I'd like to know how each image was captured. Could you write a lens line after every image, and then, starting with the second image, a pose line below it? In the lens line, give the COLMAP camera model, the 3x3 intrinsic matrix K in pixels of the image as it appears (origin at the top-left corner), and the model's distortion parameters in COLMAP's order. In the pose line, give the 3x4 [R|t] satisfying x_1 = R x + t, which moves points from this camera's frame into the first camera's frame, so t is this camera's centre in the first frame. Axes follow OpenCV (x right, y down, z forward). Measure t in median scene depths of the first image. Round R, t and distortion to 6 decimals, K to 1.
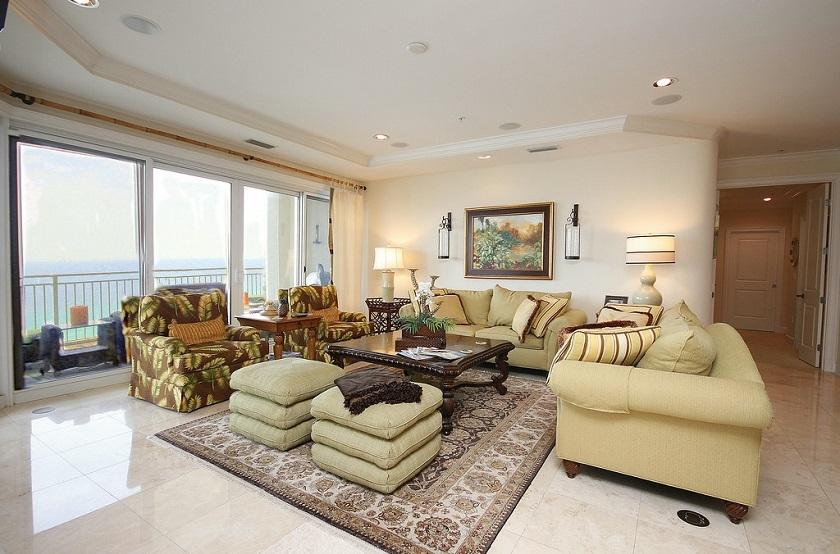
lens RADIAL K [[402.4, 0, 420.0], [0, 402.4, 277.0], [0, 0, 1]] dist [-0.000467, -0.000186]
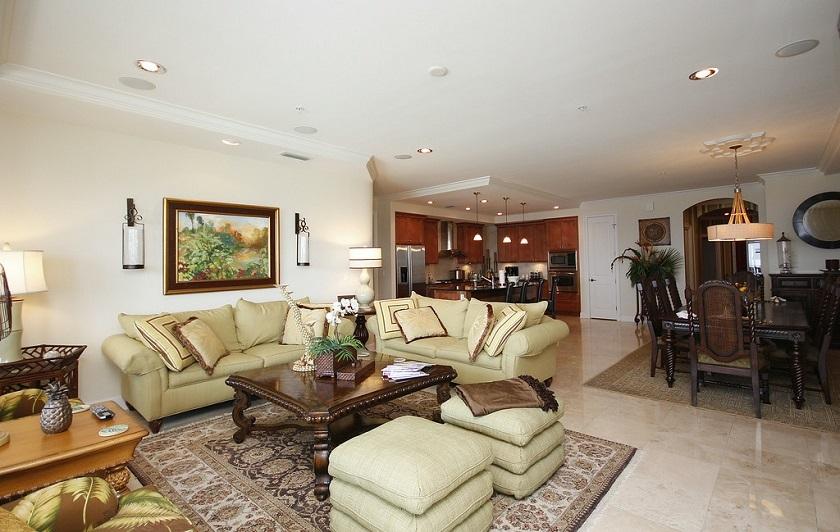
lens RADIAL K [[390.5, 0, 435.9], [0, 390.5, 252.3], [0, 0, 1]] dist [0.000387, 0.000076]
pose [[0.159645, 0.005215, 0.987161, -0.525950], [0.046333, 0.998844, -0.012770, -0.045520], [-0.986087, 0.047777, 0.159219, 0.454614]]
